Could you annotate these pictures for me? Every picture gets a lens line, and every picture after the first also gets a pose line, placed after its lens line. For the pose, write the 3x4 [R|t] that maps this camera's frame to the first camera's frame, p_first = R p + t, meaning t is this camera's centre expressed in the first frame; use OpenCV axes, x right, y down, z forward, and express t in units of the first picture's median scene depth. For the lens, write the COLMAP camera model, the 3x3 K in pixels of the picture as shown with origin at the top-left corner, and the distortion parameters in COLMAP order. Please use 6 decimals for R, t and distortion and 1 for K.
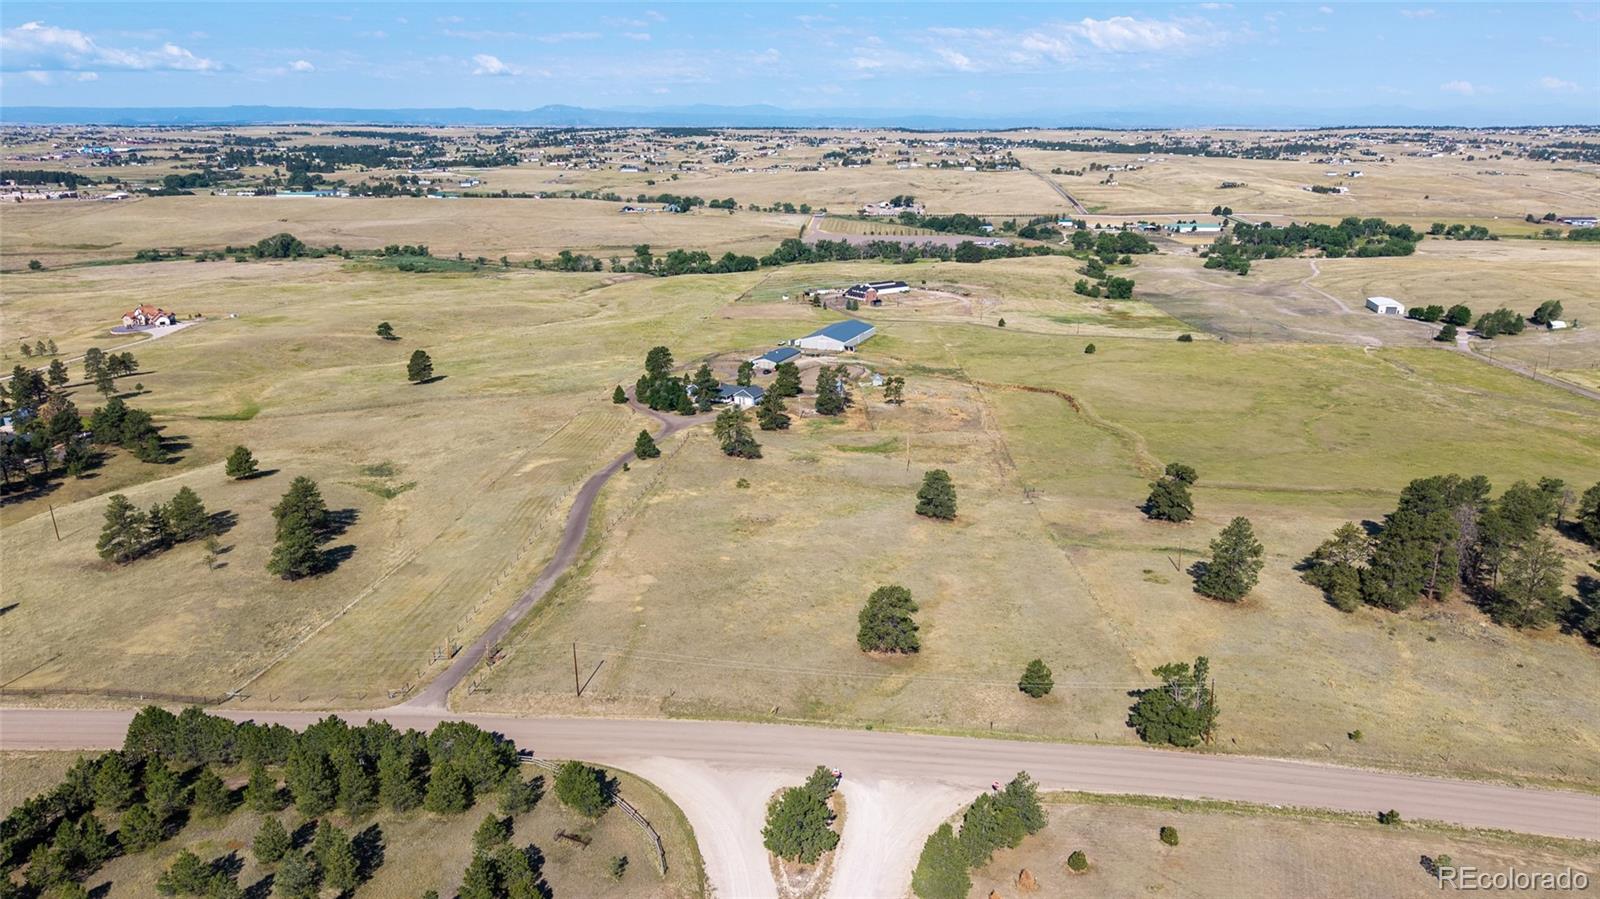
lens RADIAL K [[1107.5, 0, 802.8], [0, 1107.5, 445.8], [0, 0, 1]] dist [0.028659, -0.007949]
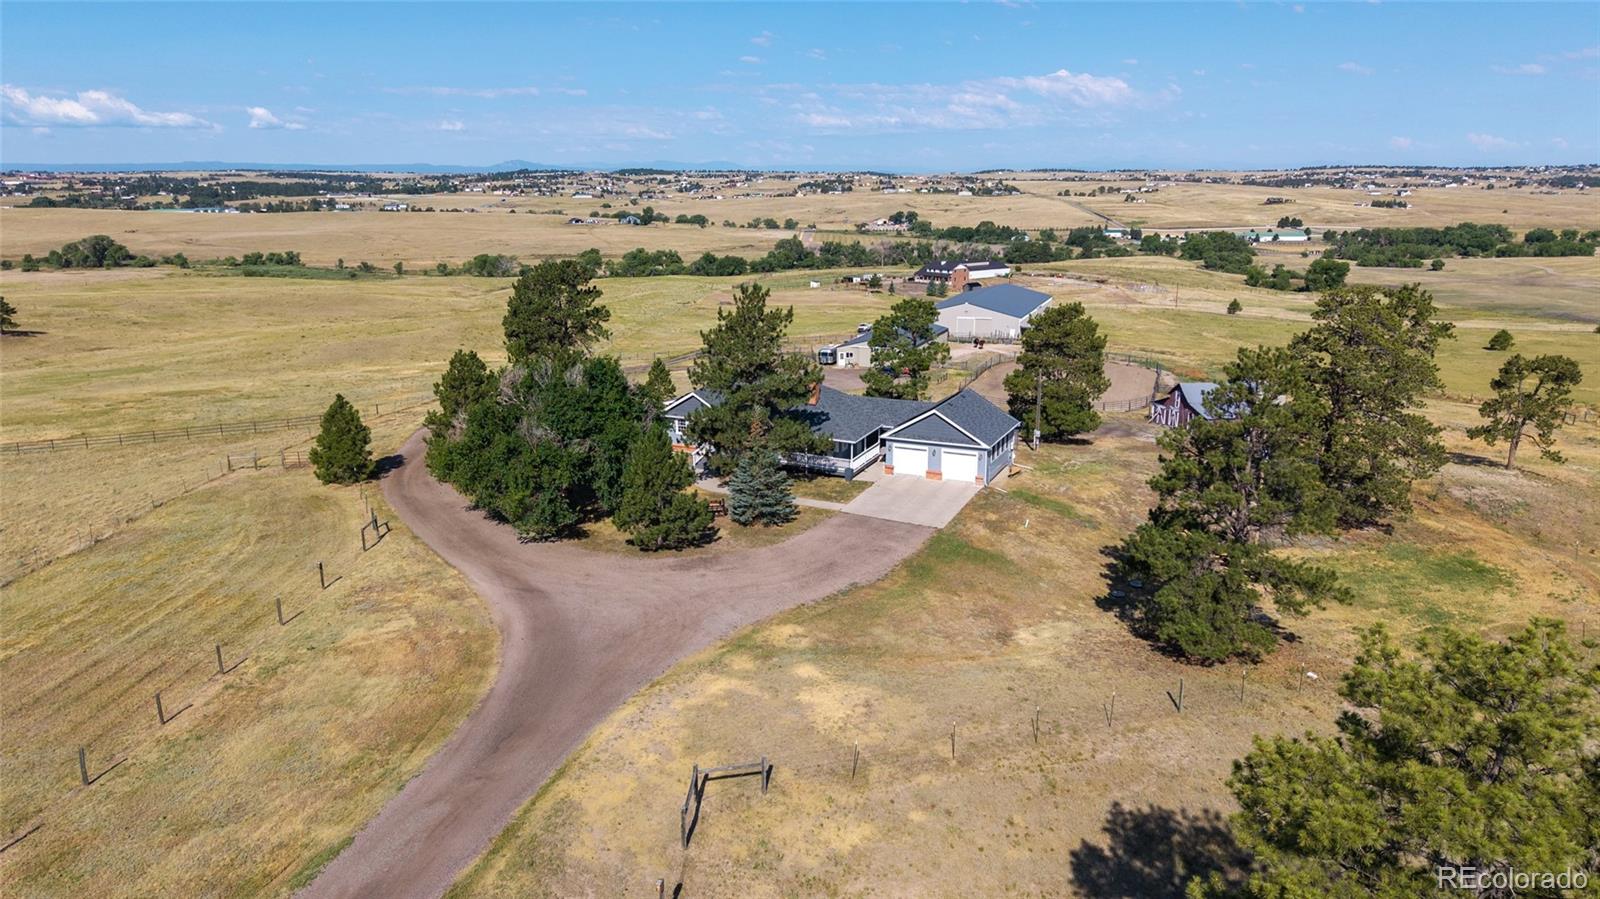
lens RADIAL K [[1094.5, 0, 800.0], [0, 1094.5, 449.5], [0, 0, 1]] dist [0.095808, -0.117332]
pose [[0.999422, -0.009681, 0.032576, -0.021096], [0.011105, 0.998977, -0.043828, -0.008474], [-0.032119, 0.044164, 0.998508, 0.194838]]
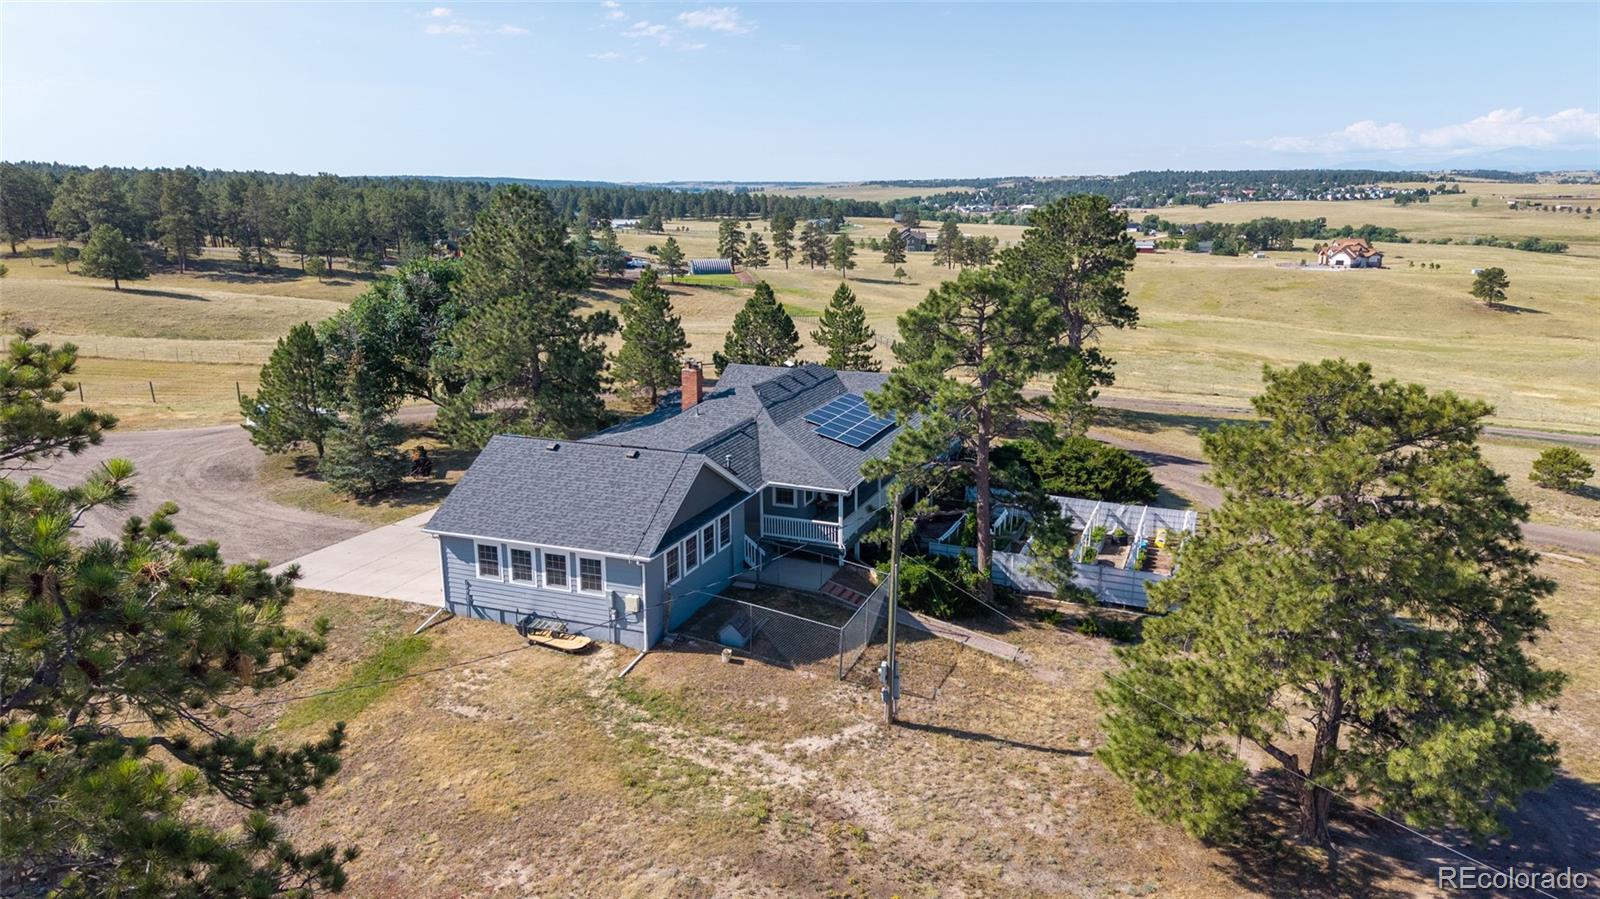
lens RADIAL K [[1107.5, 0, 802.8], [0, 1107.5, 445.8], [0, 0, 1]] dist [0.028659, -0.007949]
pose [[0.129030, 0.235744, -0.963211, 0.015356], [-0.279661, 0.940554, 0.192736, -0.019168], [0.951389, 0.244504, 0.187288, 0.244687]]
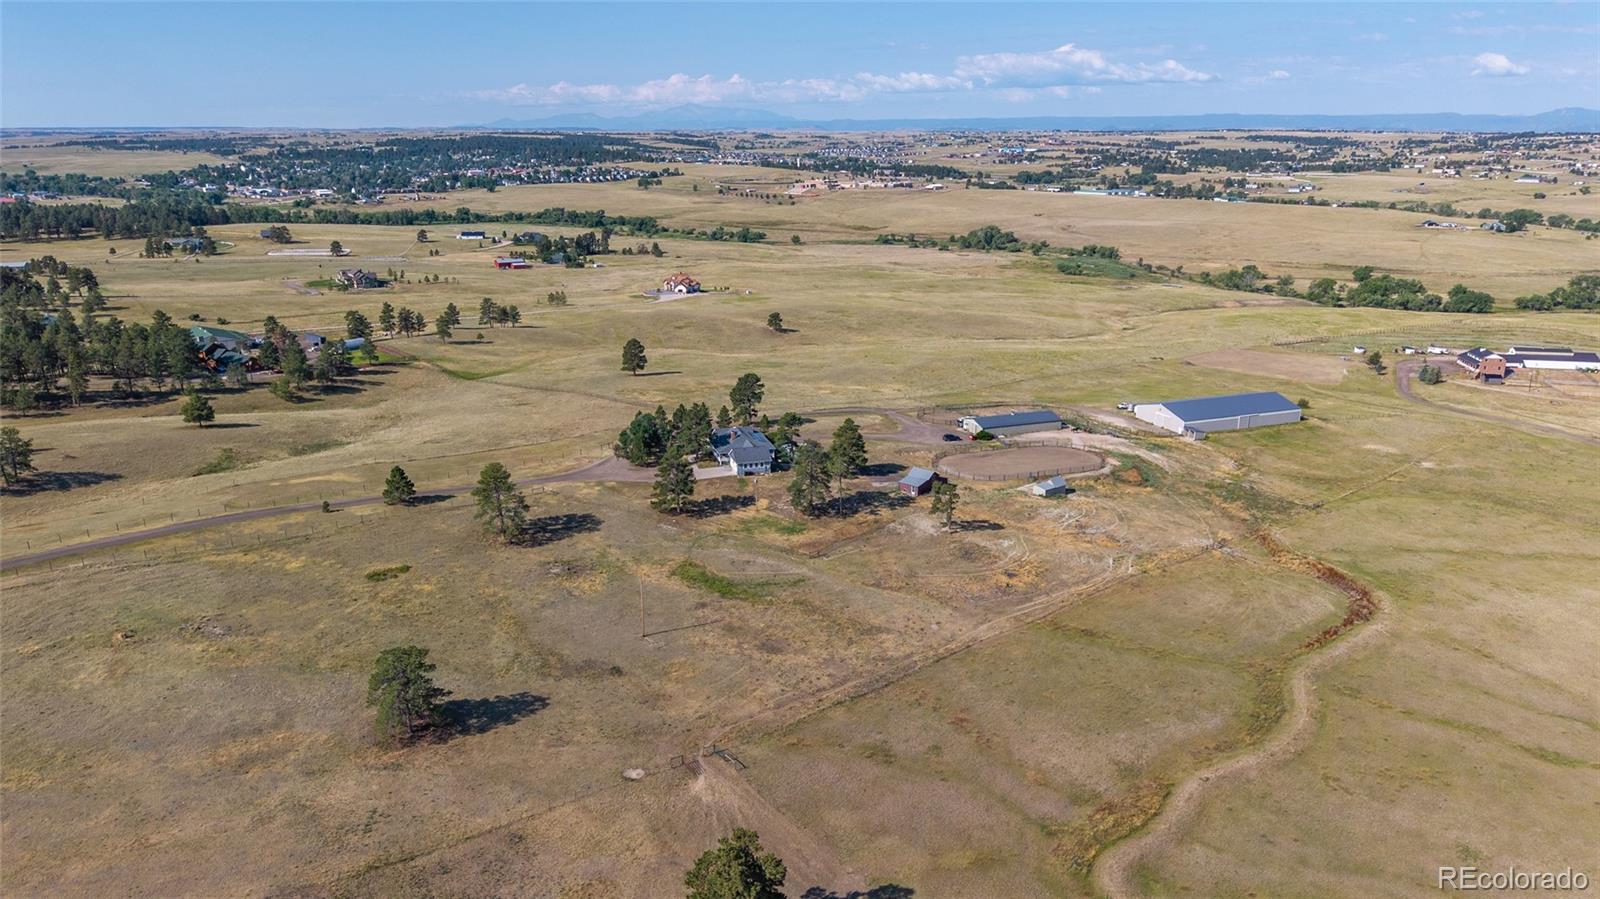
lens RADIAL K [[1094.5, 0, 800.0], [0, 1094.5, 449.5], [0, 0, 1]] dist [0.095808, -0.117332]
pose [[0.699721, 0.205070, -0.684351, 0.109657], [-0.206373, 0.975099, 0.081186, -0.028263], [0.683959, 0.084424, 0.724619, 0.129037]]
